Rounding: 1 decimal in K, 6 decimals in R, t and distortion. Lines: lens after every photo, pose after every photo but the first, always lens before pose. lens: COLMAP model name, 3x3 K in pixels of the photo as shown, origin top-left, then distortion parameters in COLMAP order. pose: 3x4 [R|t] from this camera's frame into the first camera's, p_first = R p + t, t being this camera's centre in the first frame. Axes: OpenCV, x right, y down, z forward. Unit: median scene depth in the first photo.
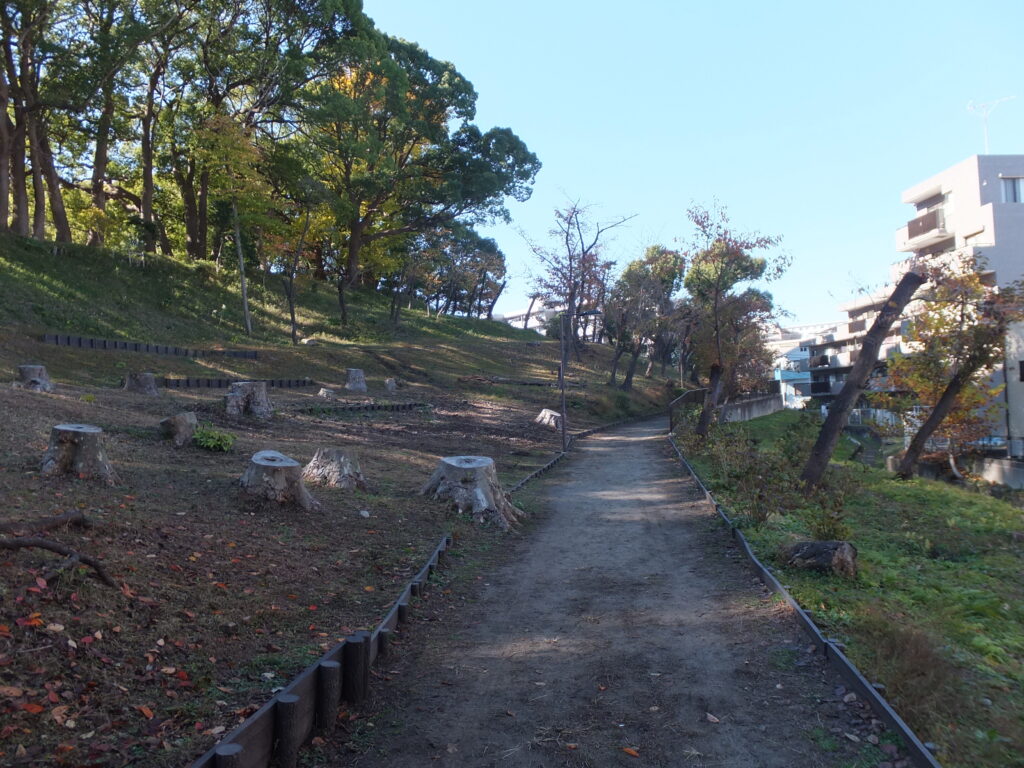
lens RADIAL K [[812.5, 0, 539.8], [0, 812.5, 386.2], [0, 0, 1]] dist [-0.006356, 0.007786]
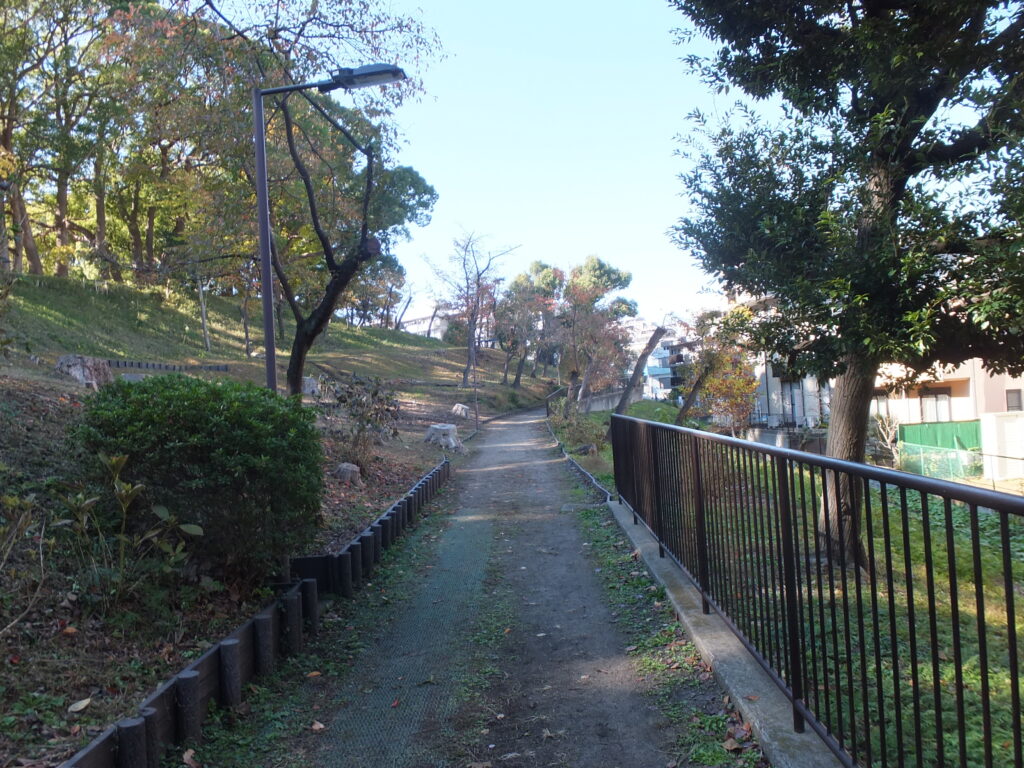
lens RADIAL K [[812.5, 0, 539.8], [0, 812.5, 386.2], [0, 0, 1]] dist [-0.006356, 0.007786]
pose [[0.990436, -0.024487, 0.135783, -0.021018], [0.023899, 0.999697, 0.005962, -0.003196], [-0.135888, -0.002660, 0.990721, -0.191169]]
